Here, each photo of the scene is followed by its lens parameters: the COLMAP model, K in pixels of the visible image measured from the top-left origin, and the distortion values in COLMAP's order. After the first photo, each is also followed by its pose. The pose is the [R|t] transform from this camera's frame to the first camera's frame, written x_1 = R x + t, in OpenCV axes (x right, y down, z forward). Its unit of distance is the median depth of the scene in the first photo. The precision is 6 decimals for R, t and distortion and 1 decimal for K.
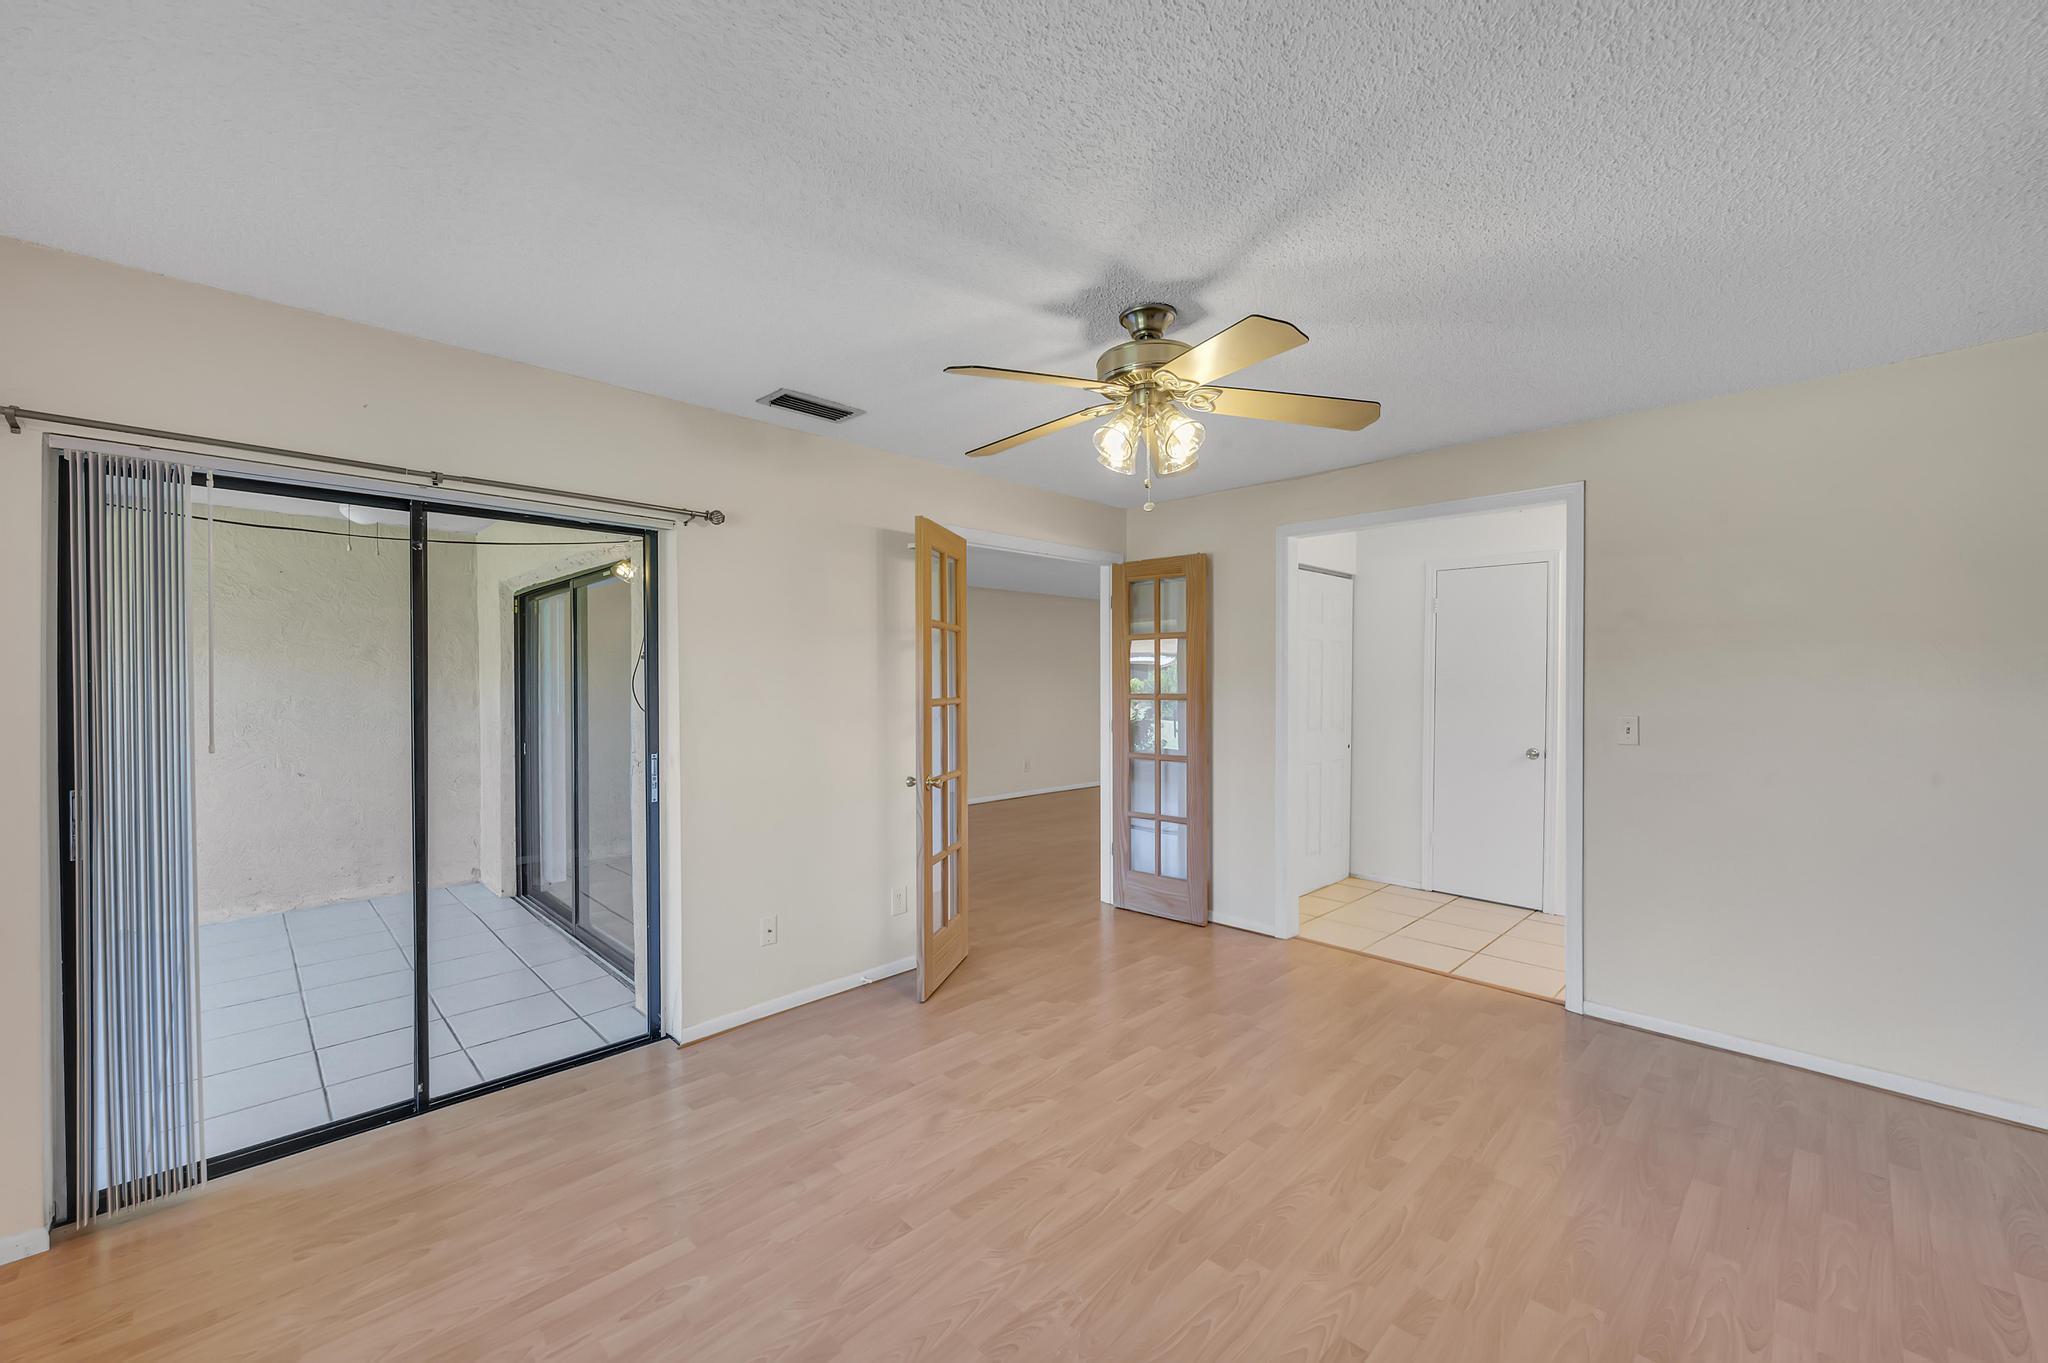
lens RADIAL K [[810.8, 0, 1021.5], [0, 810.8, 684.1], [0, 0, 1]] dist [-0.003446, 0.001191]
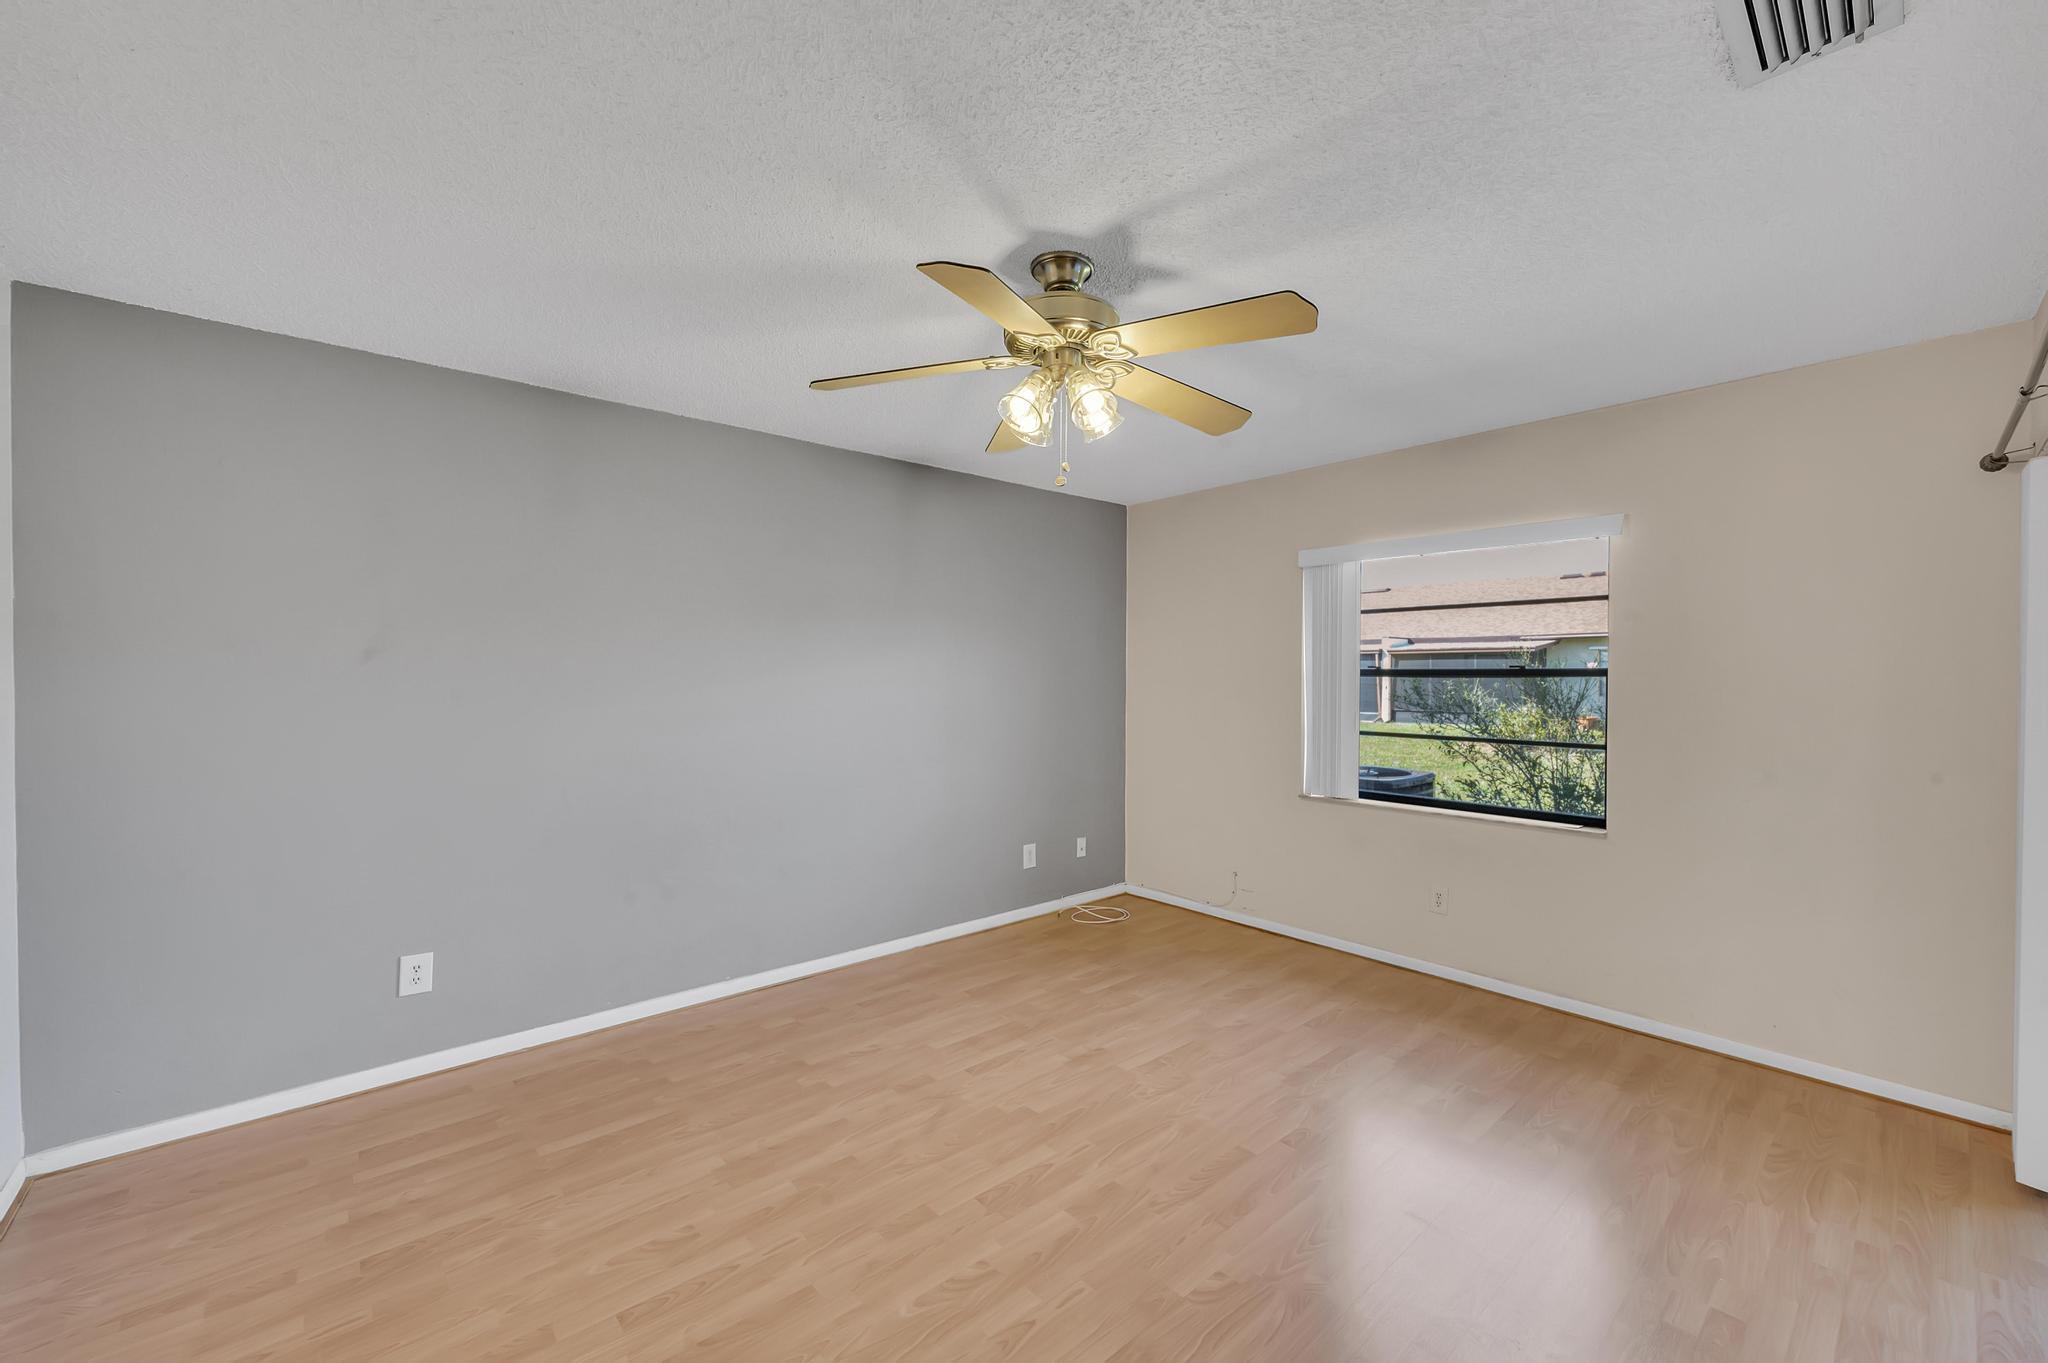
lens RADIAL K [[803.5, 0, 1029.1], [0, 803.5, 676.9], [0, 0, 1]] dist [0.002833, 0.000331]
pose [[-0.998610, 0.000370, 0.052715, 0.151824], [0.001168, 0.999885, 0.015115, -0.016617], [-0.052703, 0.015156, -0.998495, 1.982810]]
